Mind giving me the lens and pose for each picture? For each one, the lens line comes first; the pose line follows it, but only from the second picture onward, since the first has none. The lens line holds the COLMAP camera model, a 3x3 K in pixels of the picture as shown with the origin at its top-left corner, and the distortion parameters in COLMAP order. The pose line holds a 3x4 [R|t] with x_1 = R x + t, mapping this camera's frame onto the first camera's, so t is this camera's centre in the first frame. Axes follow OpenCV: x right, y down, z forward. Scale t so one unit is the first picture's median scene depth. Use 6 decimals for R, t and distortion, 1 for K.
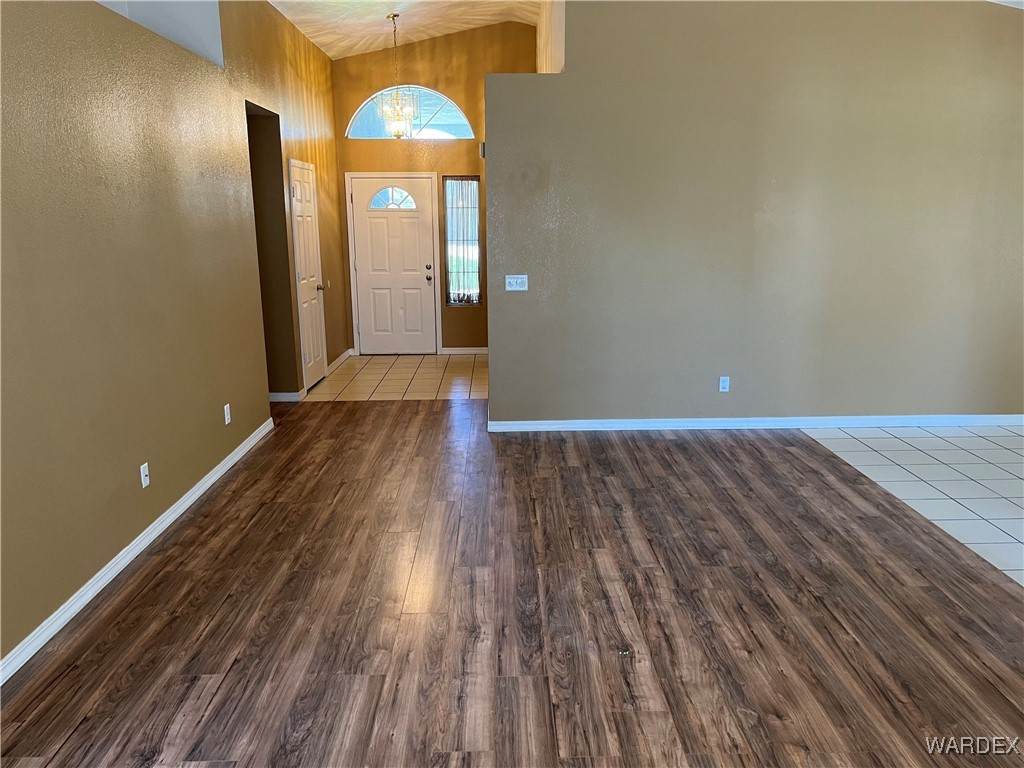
lens RADIAL K [[762.1, 0, 512.0], [0, 762.1, 384.0], [0, 0, 1]] dist [-0.000246, -0.002593]
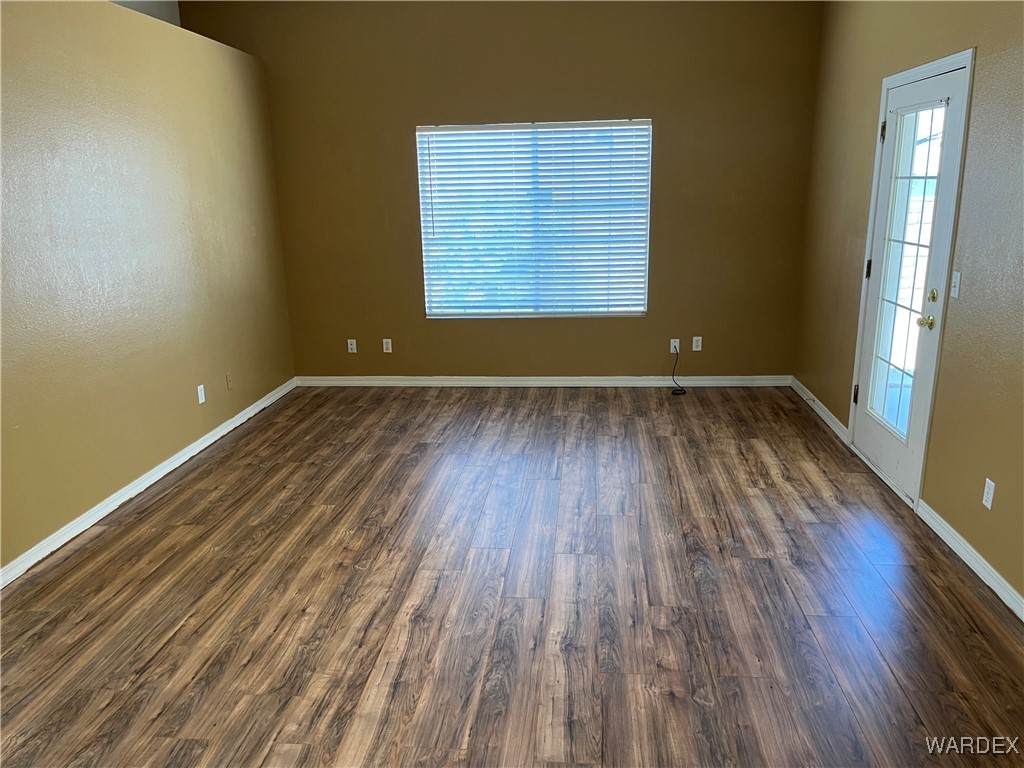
lens RADIAL K [[762.1, 0, 512.0], [0, 762.1, 384.0], [0, 0, 1]] dist [-0.000246, -0.002593]
pose [[-0.992308, -0.002041, 0.123777, -0.097164], [0.054539, 0.890392, 0.451916, -0.368503], [-0.111133, 0.455191, -0.883431, 1.690643]]
